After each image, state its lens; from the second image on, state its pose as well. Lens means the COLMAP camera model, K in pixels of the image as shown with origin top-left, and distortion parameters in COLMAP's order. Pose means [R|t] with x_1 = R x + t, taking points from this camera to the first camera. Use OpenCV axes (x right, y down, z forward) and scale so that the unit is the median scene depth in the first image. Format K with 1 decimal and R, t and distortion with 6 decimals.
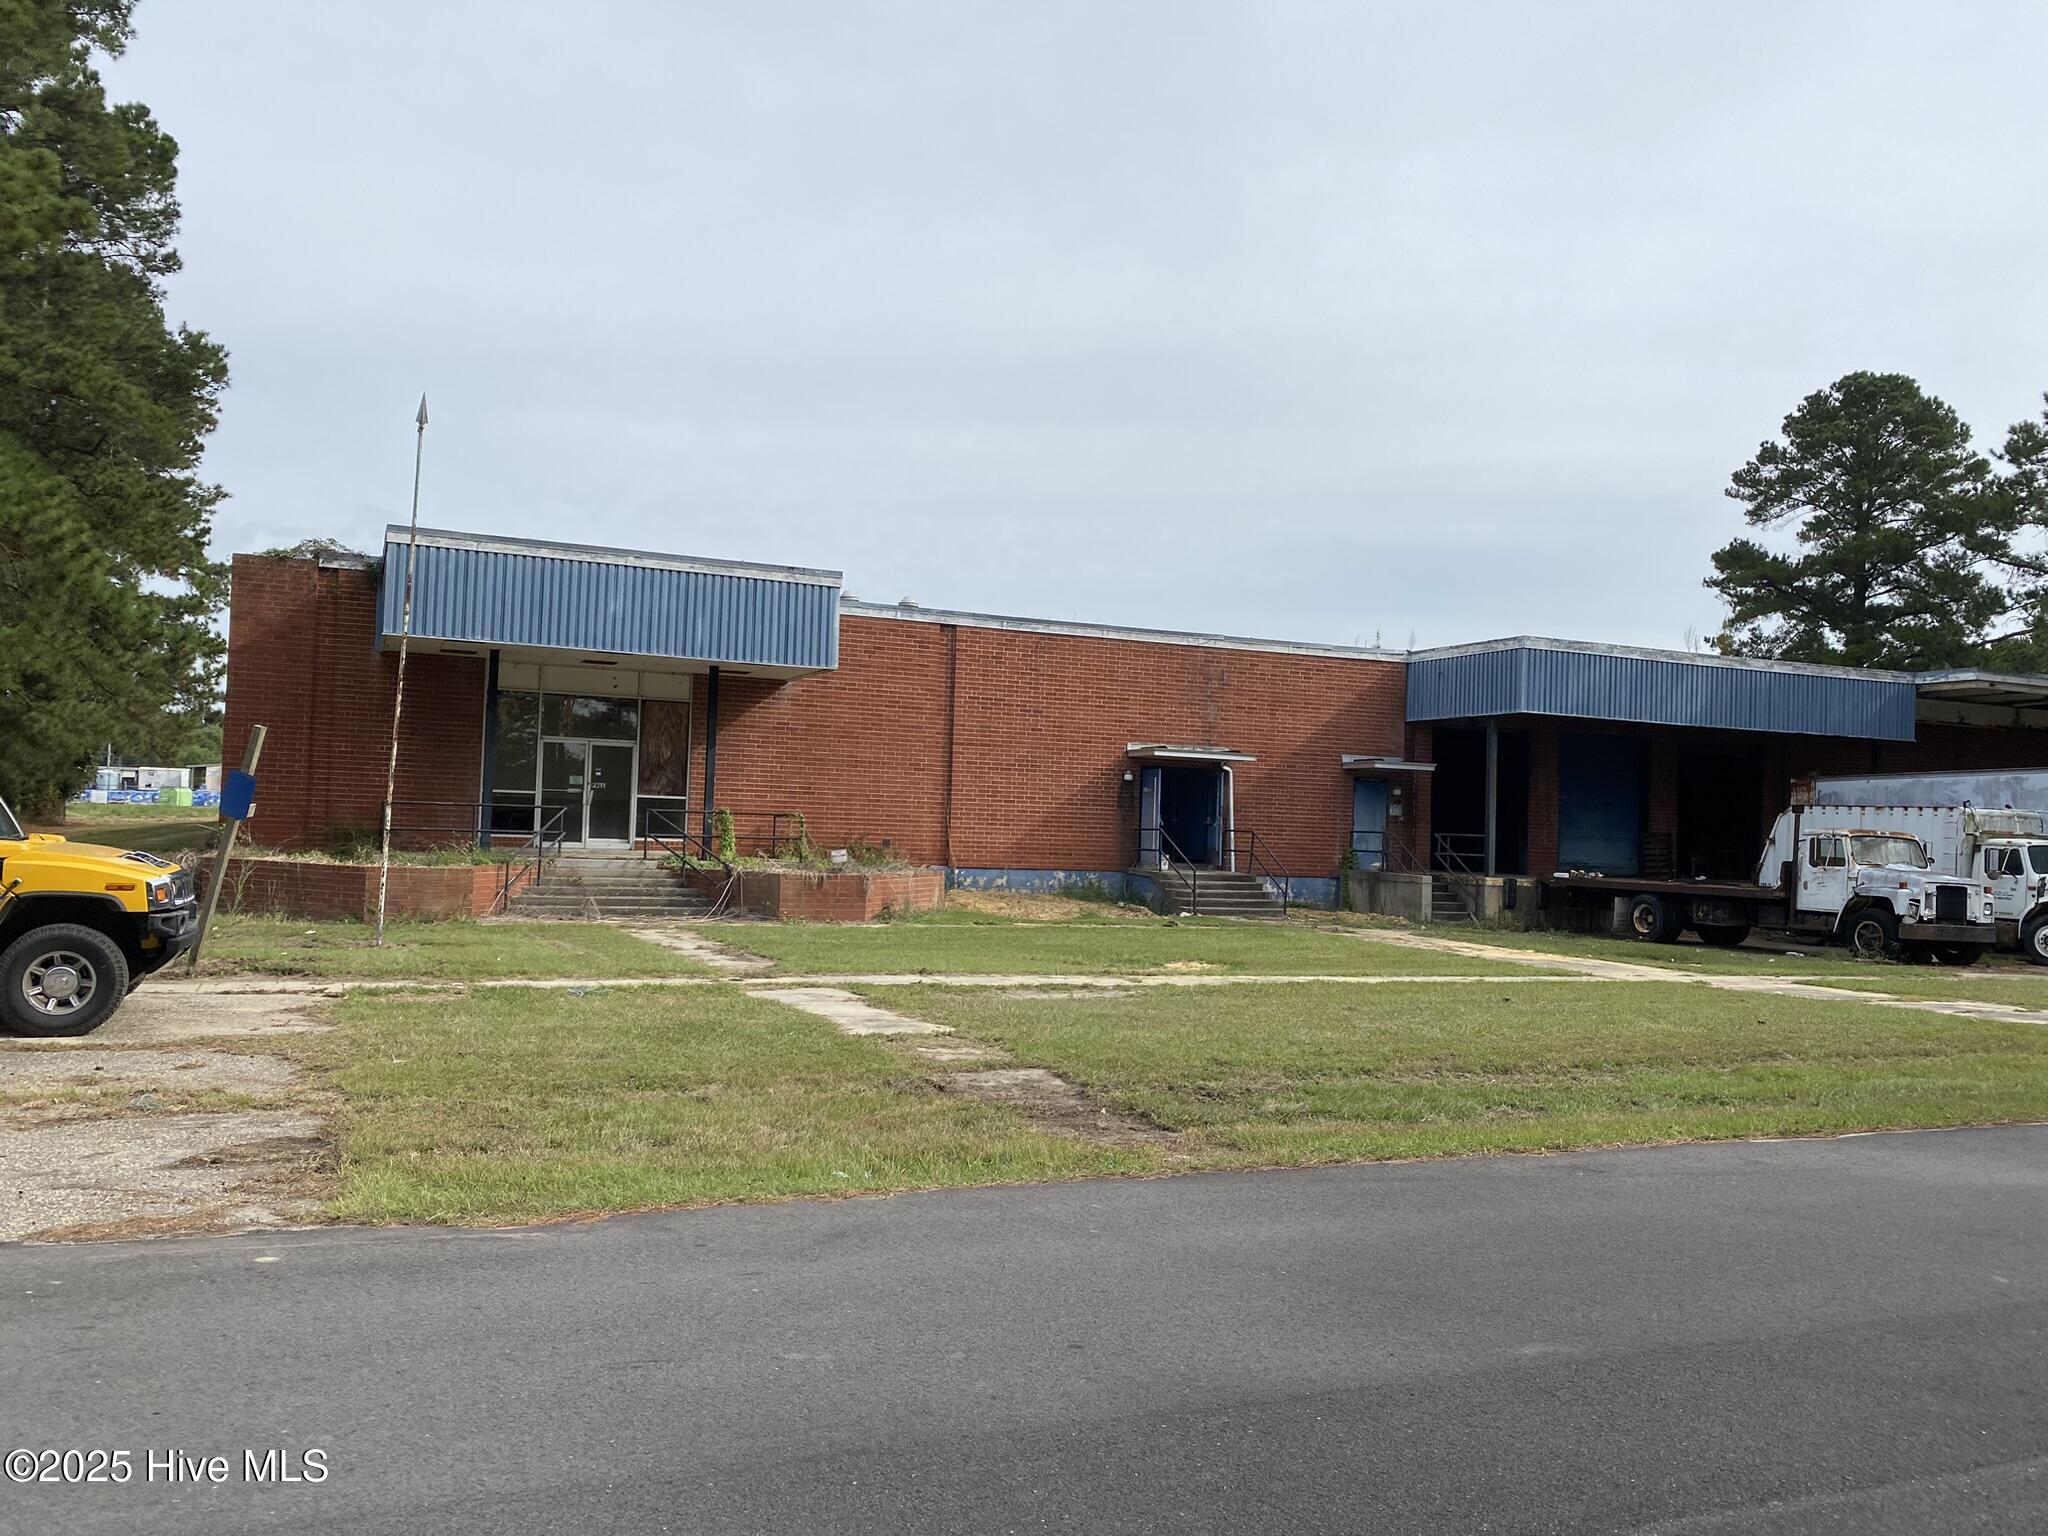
lens RADIAL K [[1550.8, 0, 1024.0], [0, 1550.8, 768.0], [0, 0, 1]] dist [0.079852, -0.107395]
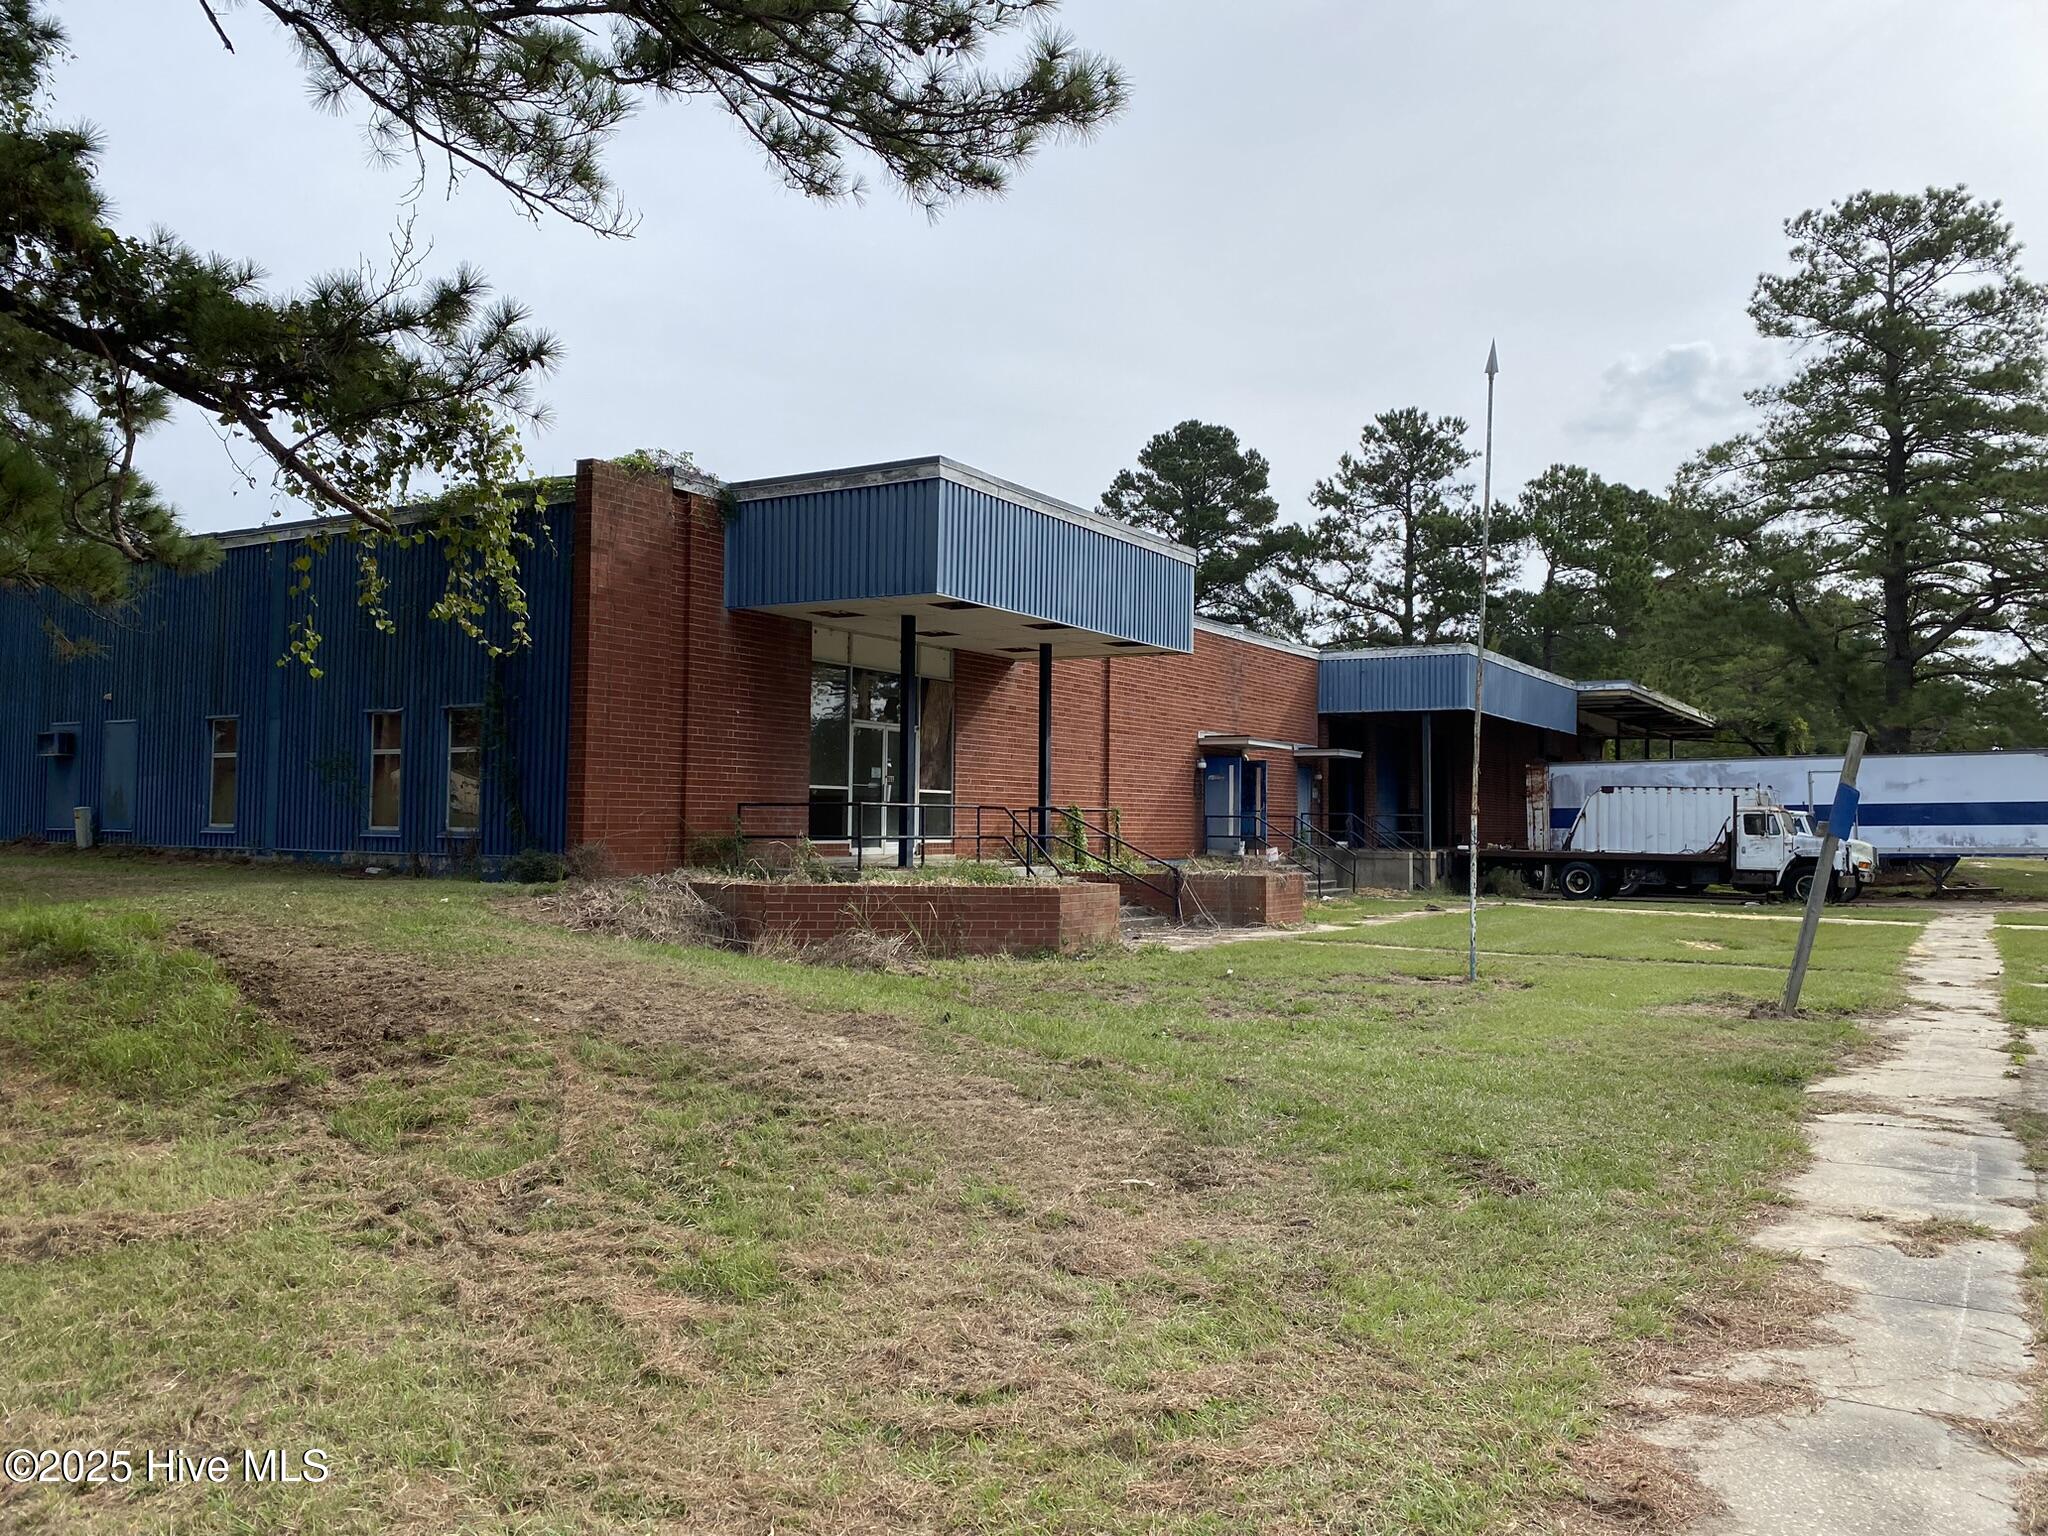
lens RADIAL K [[1531.1, 0, 1024.0], [0, 1531.1, 768.0], [0, 0, 1]] dist [0.068717, -0.084840]
pose [[0.824681, -0.002350, 0.565593, -0.561140], [-0.007569, 0.999856, 0.015190, -0.006084], [-0.565547, -0.016808, 0.824544, 0.226943]]
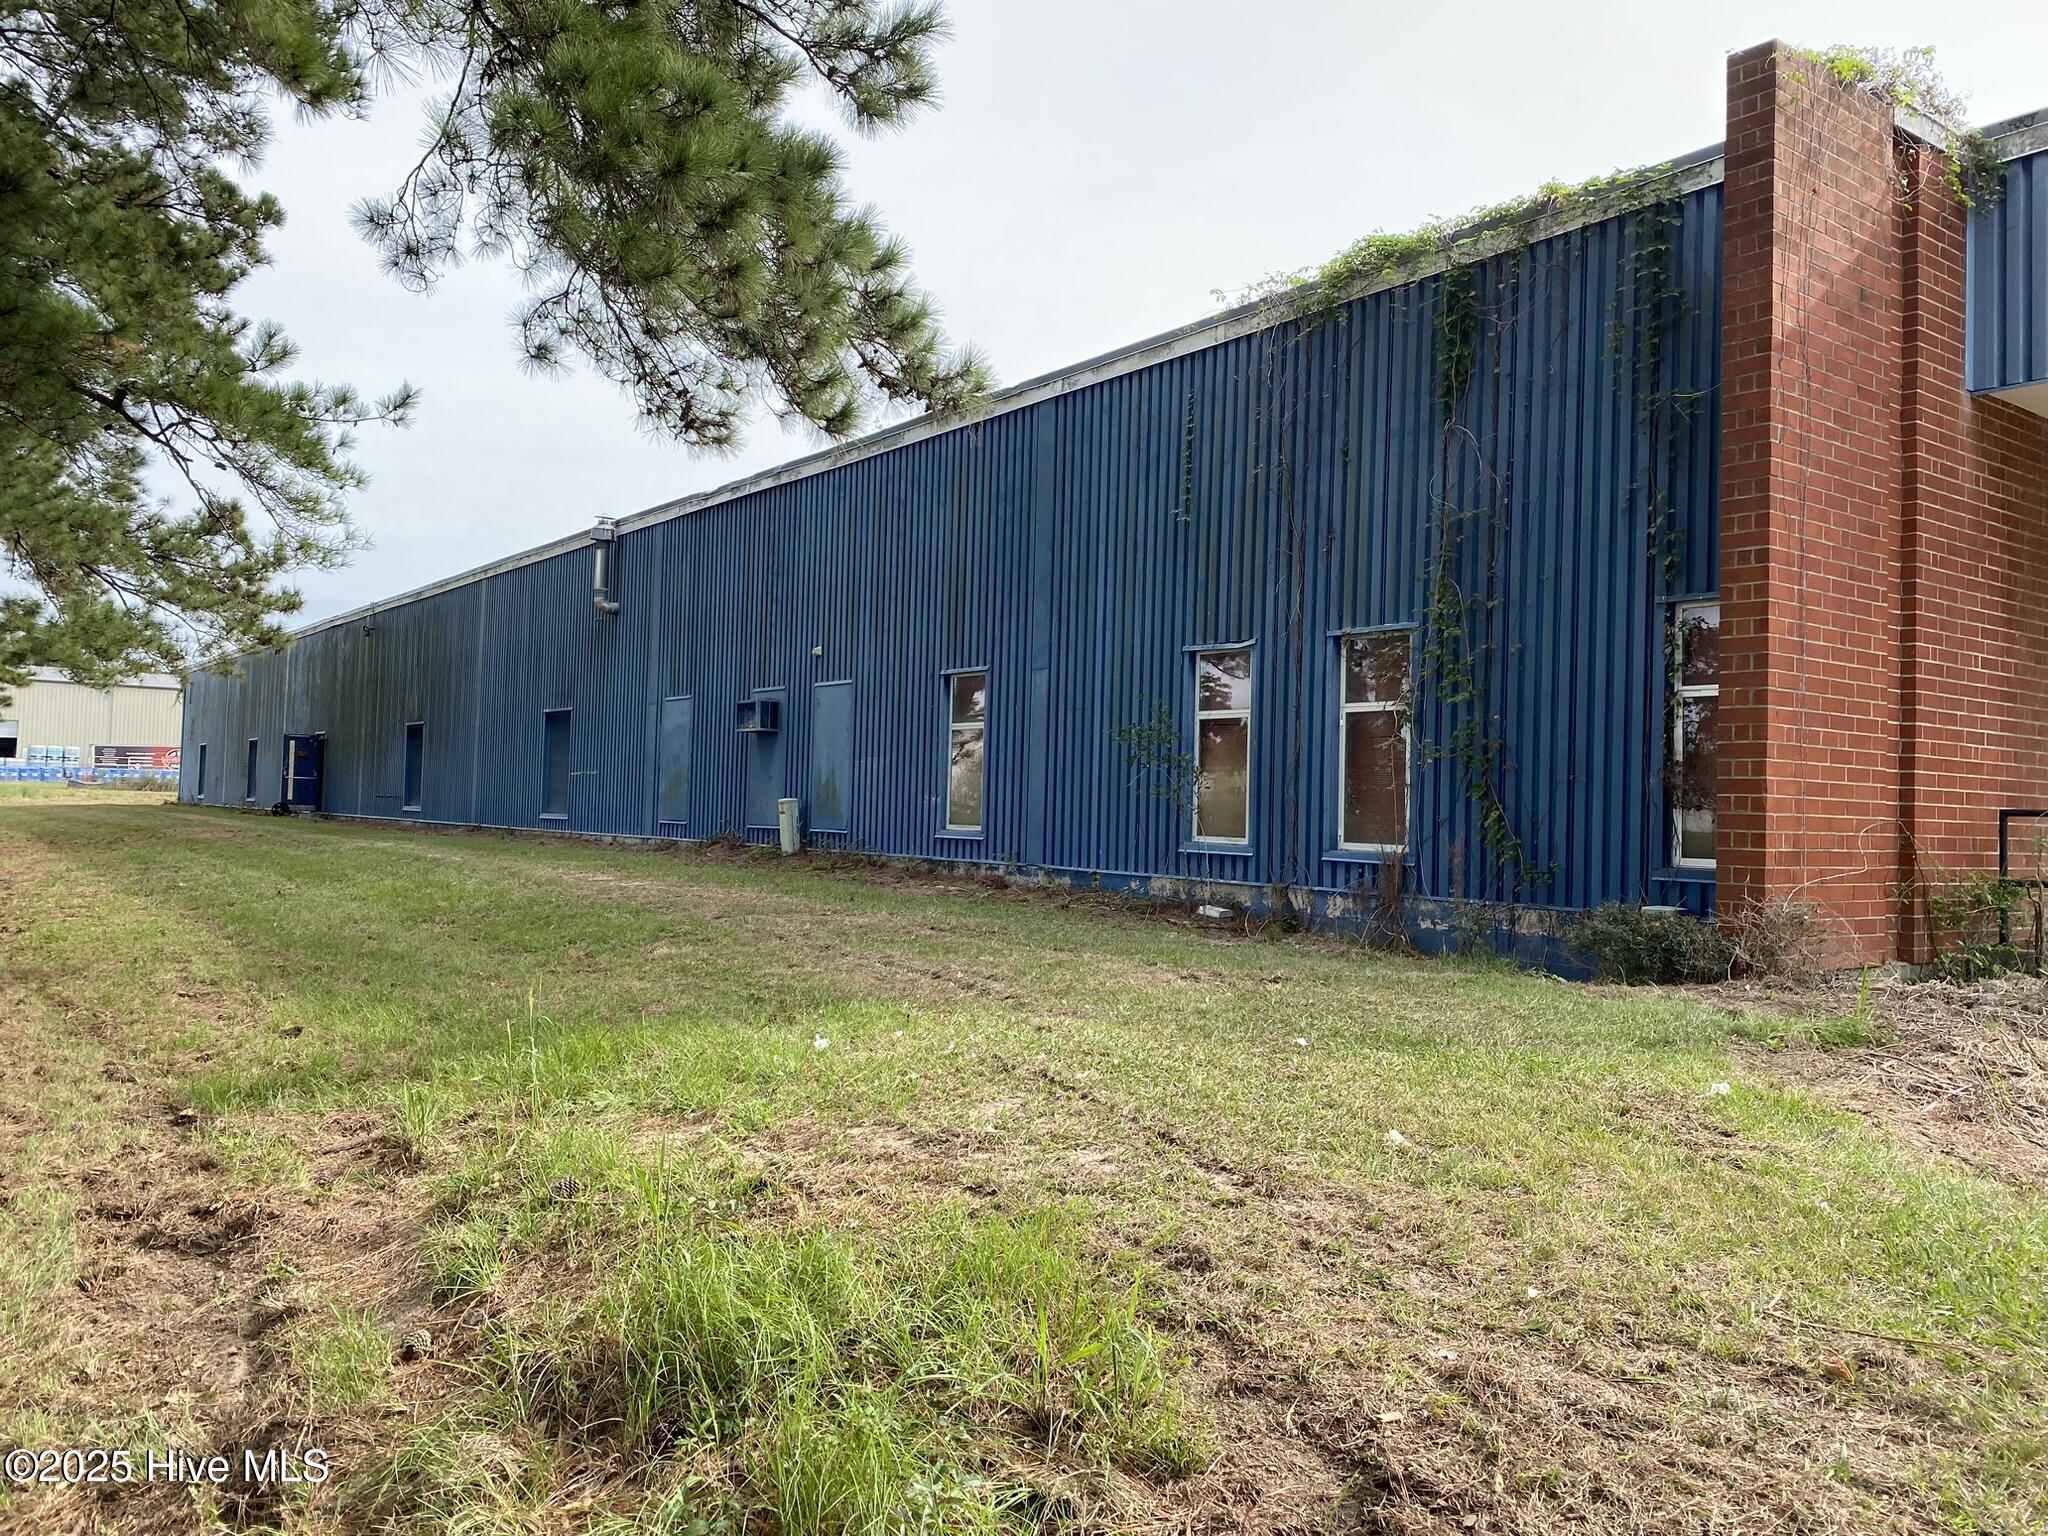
lens RADIAL K [[1550.8, 0, 1024.0], [0, 1550.8, 768.0], [0, 0, 1]] dist [0.079852, -0.107395]
pose [[0.977035, 0.000638, 0.213077, -0.548460], [-0.005150, 0.999774, 0.020622, 0.004752], [-0.213015, -0.021246, 0.976818, 0.535450]]
